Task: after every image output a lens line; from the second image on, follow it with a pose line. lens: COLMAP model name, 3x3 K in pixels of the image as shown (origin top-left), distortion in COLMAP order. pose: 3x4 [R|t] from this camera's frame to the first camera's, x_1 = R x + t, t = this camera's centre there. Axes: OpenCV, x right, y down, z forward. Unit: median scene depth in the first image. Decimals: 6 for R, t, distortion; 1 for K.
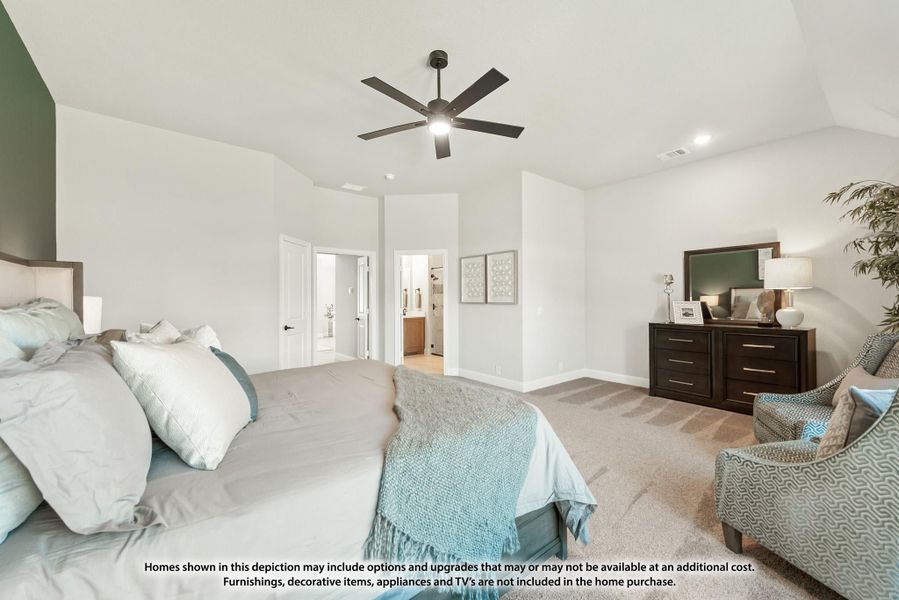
lens RADIAL K [[359.4, 0, 455.1], [0, 359.4, 298.3], [0, 0, 1]] dist [-0.000231, -0.000280]
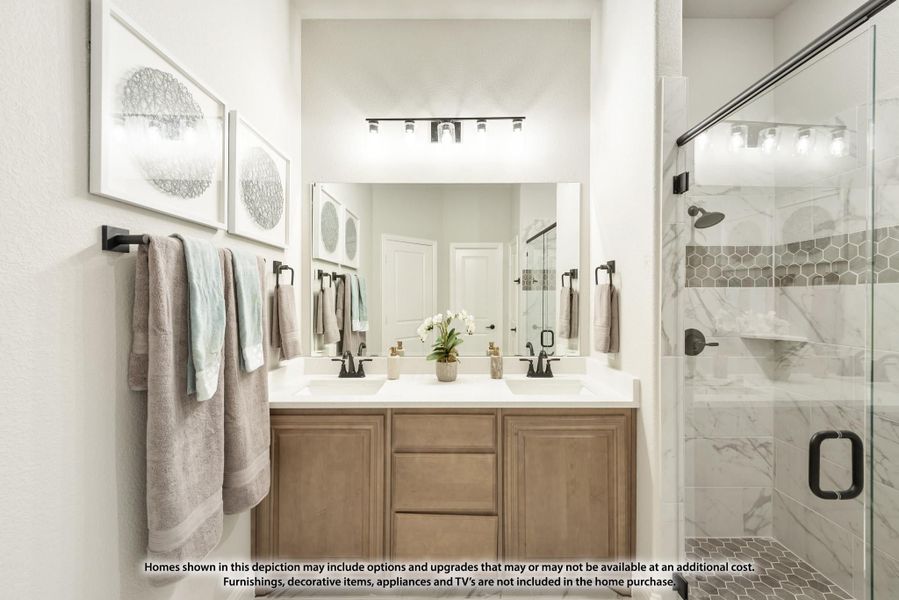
lens RADIAL K [[359.4, 0, 455.1], [0, 359.4, 298.3], [0, 0, 1]] dist [-0.000231, -0.000280]
pose [[0.776665, -0.001235, -0.629913, -0.037584], [0.003959, 0.999988, 0.002920, -0.006567], [0.629901, -0.004762, 0.776661, 0.782160]]
